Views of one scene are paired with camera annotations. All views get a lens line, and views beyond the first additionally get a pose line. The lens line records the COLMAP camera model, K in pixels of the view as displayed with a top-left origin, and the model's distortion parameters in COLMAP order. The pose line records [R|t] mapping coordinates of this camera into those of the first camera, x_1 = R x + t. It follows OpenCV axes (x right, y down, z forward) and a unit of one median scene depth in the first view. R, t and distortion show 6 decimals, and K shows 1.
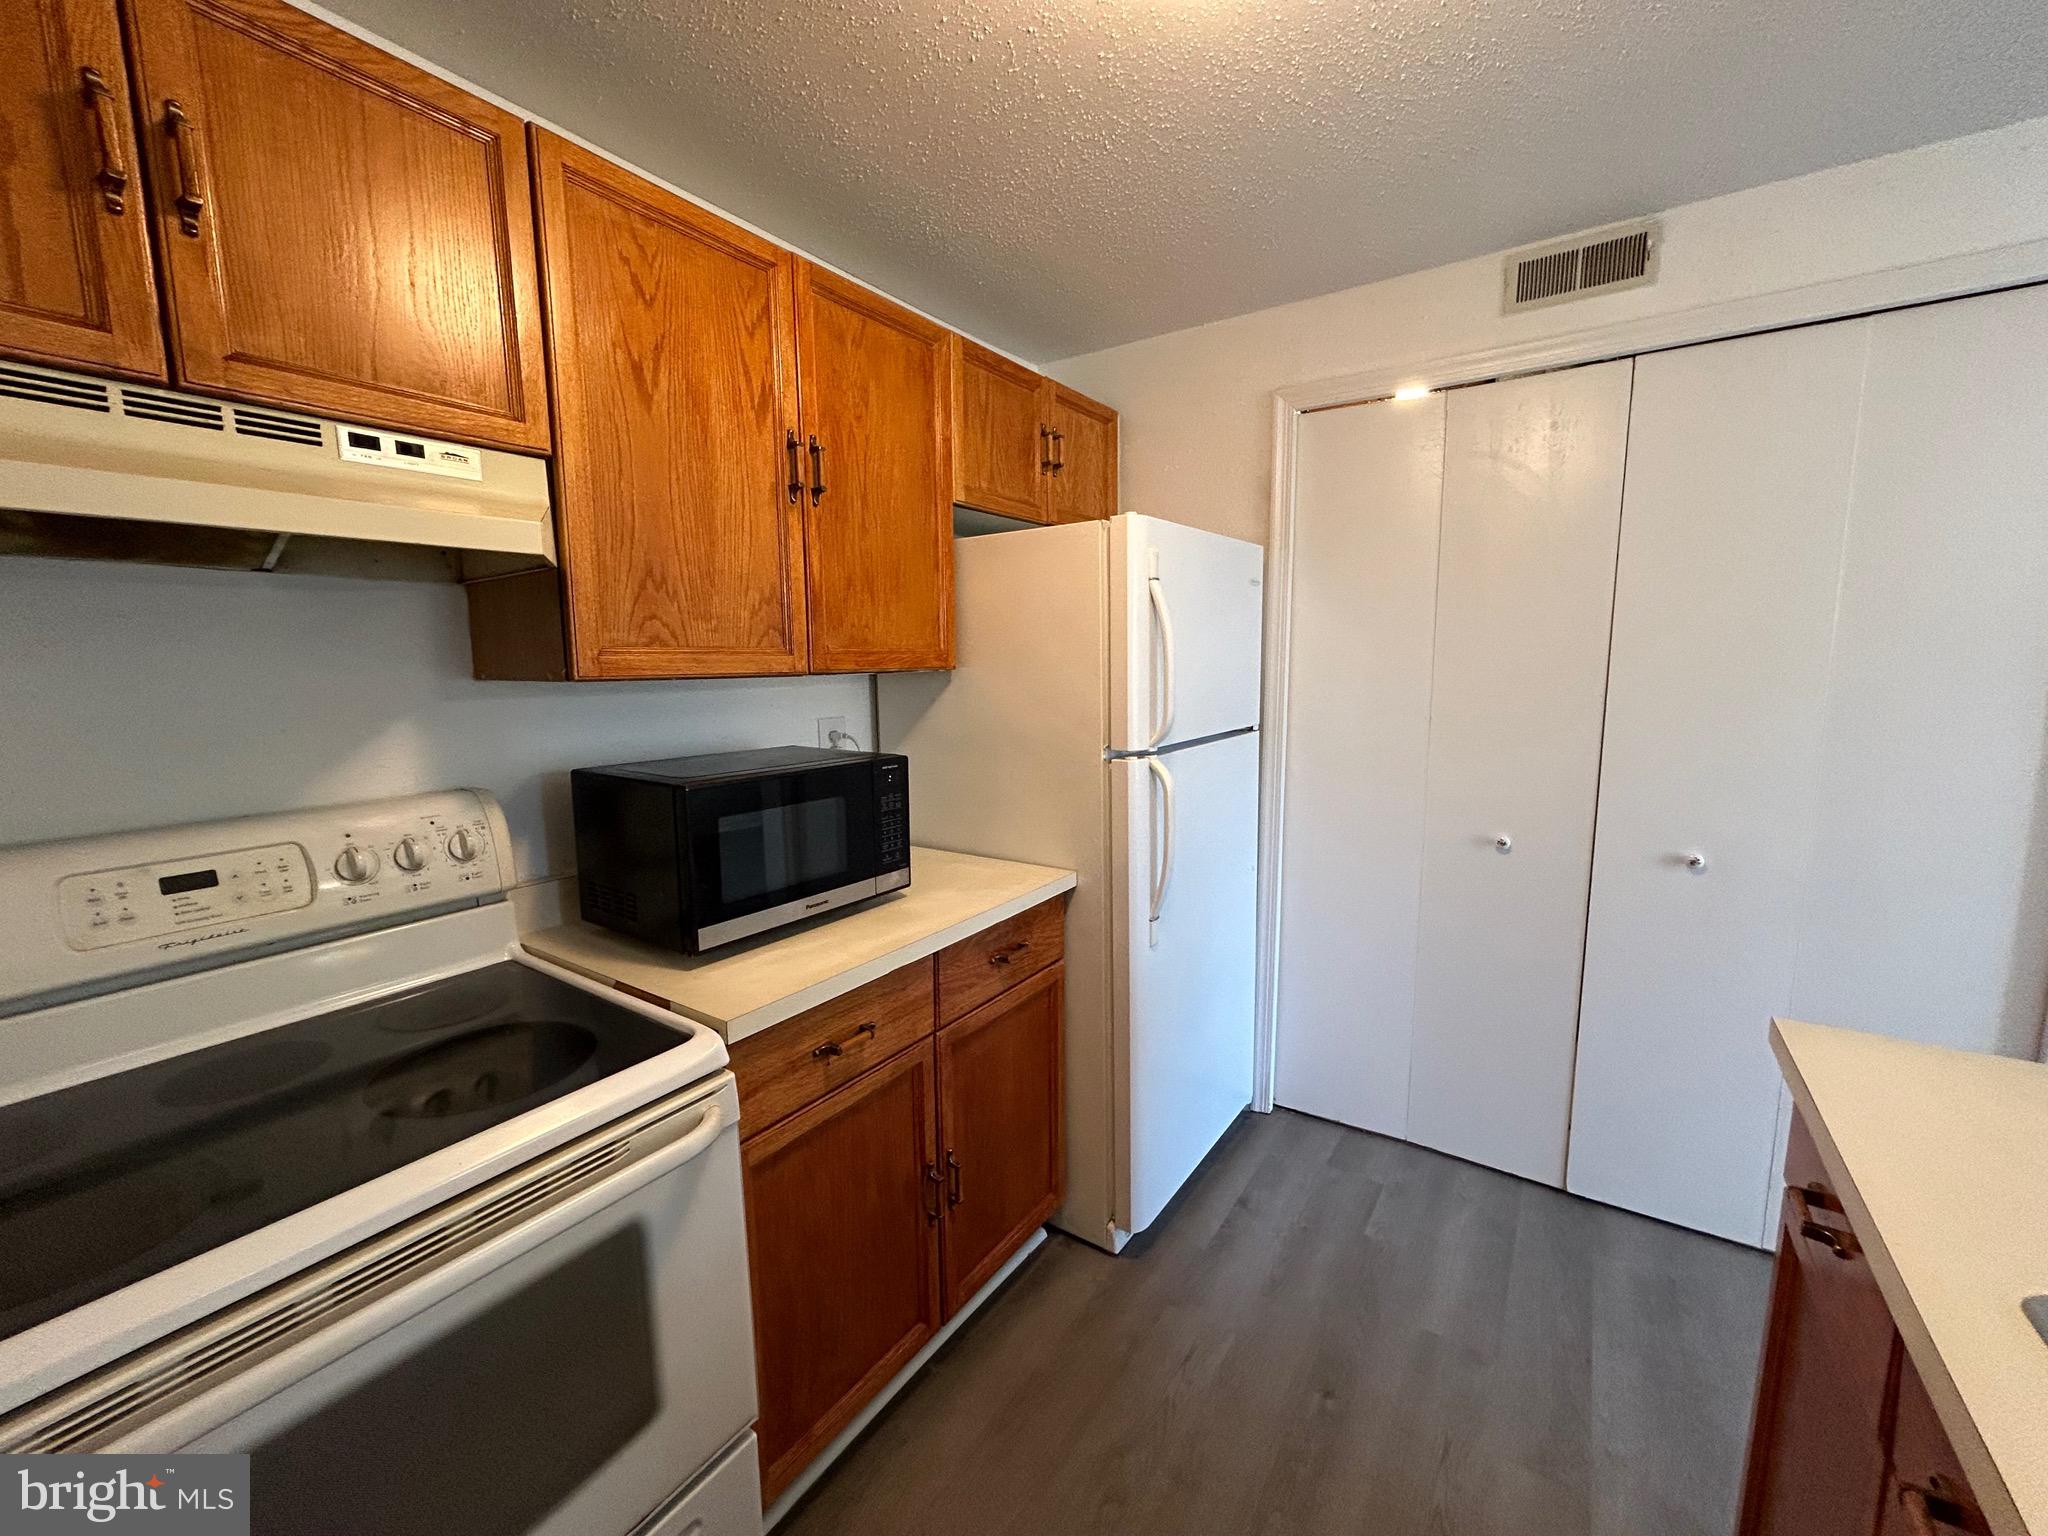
lens RADIAL K [[827.9, 0, 1019.0], [0, 827.9, 768.3], [0, 0, 1]] dist [-0.002381, 0.000955]
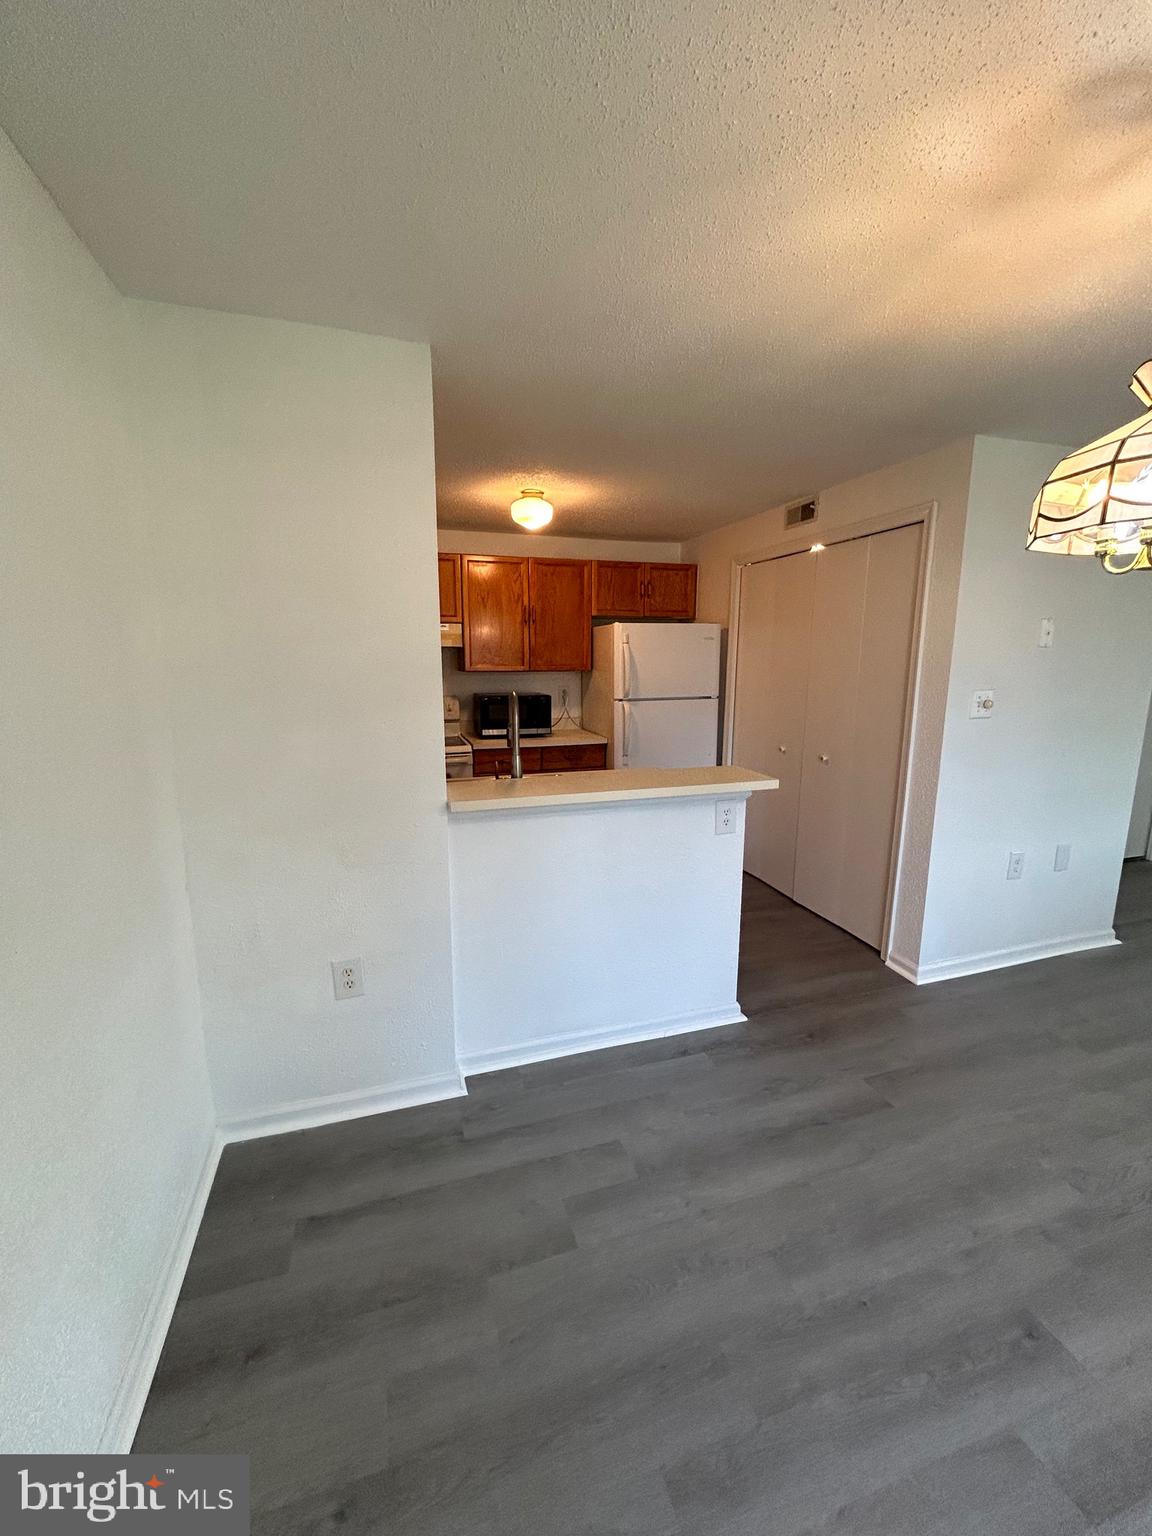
lens RADIAL K [[620.9, 0, 576.1], [0, 620.9, 765.6], [0, 0, 1]] dist [-0.002381, 0.000955]
pose [[0.791415, 0.117058, -0.599967, 1.638703], [-0.089716, 0.993108, 0.075418, 0.075246], [0.604660, -0.005861, 0.796462, -1.073903]]
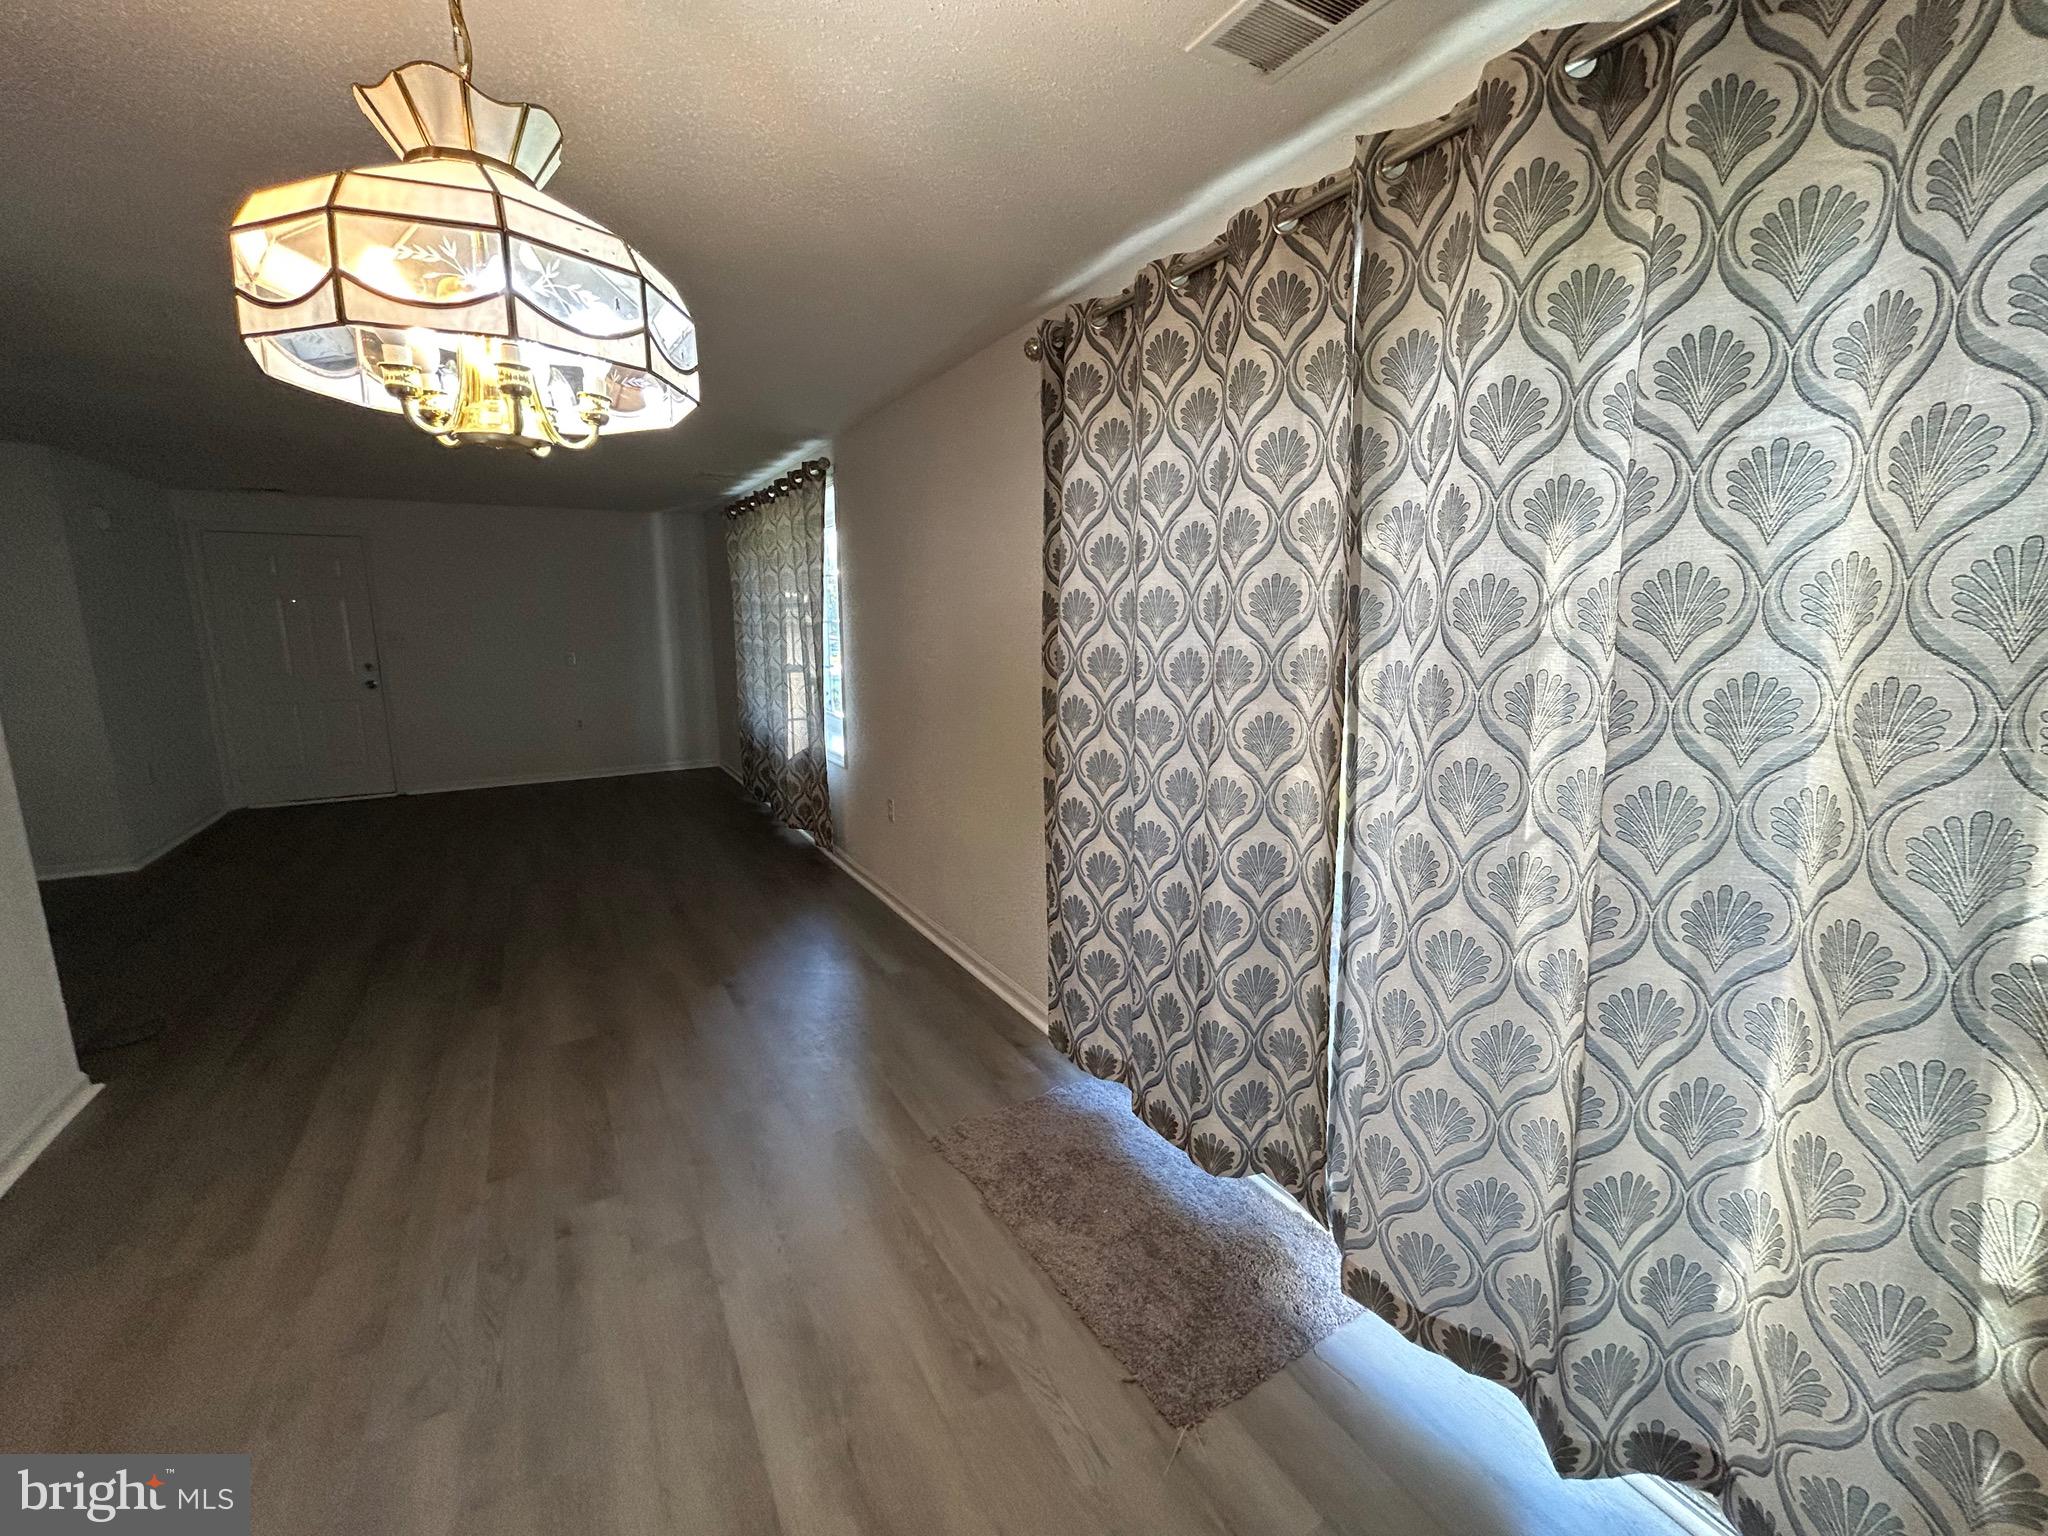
lens RADIAL K [[827.9, 0, 1021.4], [0, 827.9, 768.3], [0, 0, 1]] dist [-0.002381, 0.000955]
pose [[0.426194, -0.158099, 0.890710, 1.316444], [0.119913, 0.985795, 0.117599, 0.059810], [-0.896649, 0.056688, 0.439098, -0.721244]]
